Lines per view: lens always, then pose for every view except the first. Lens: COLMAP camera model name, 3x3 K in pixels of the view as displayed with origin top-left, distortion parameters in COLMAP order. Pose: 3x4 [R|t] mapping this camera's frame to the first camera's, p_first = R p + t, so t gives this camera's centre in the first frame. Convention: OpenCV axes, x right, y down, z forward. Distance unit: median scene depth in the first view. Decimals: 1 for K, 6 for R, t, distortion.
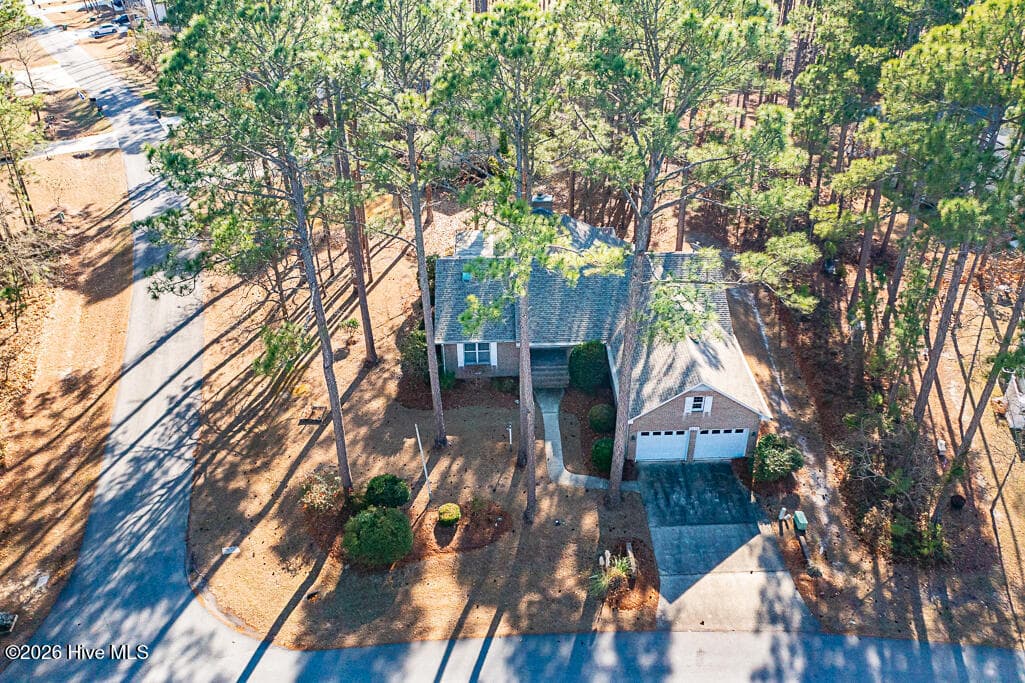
lens RADIAL K [[788.4, 0, 518.1], [0, 788.4, 340.4], [0, 0, 1]] dist [-0.031348, 0.008303]
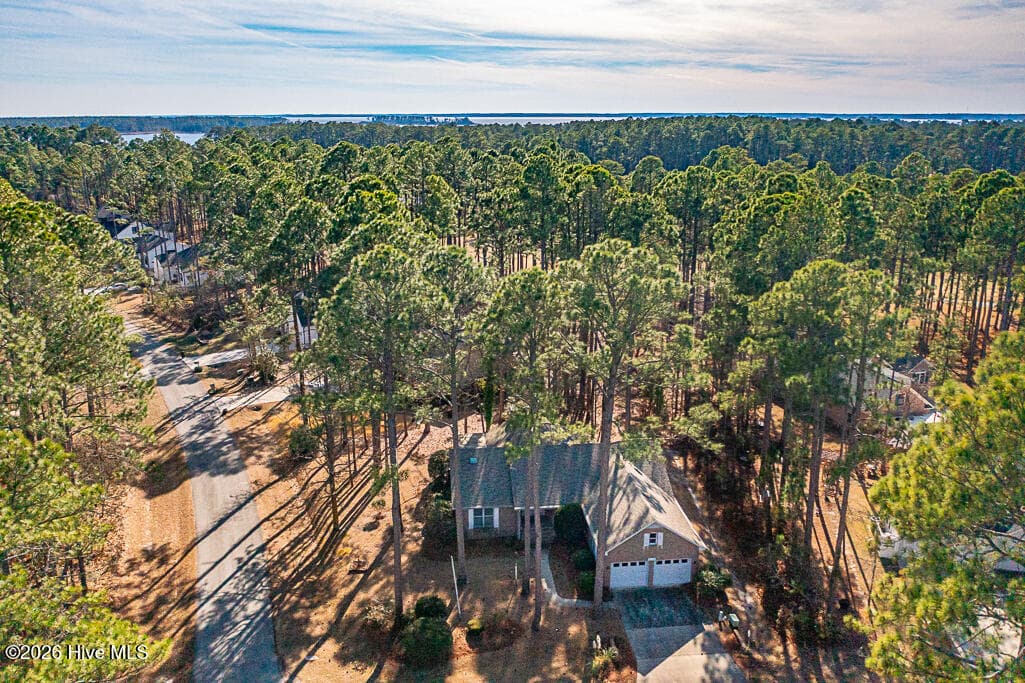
lens RADIAL K [[788.4, 0, 511.7], [0, 788.4, 342.4], [0, 0, 1]] dist [-0.031348, 0.008303]
pose [[0.997632, -0.003568, 0.068682, -0.103076], [0.024482, 0.951661, -0.306172, 0.154690], [-0.064269, 0.307129, 0.949495, -0.366371]]
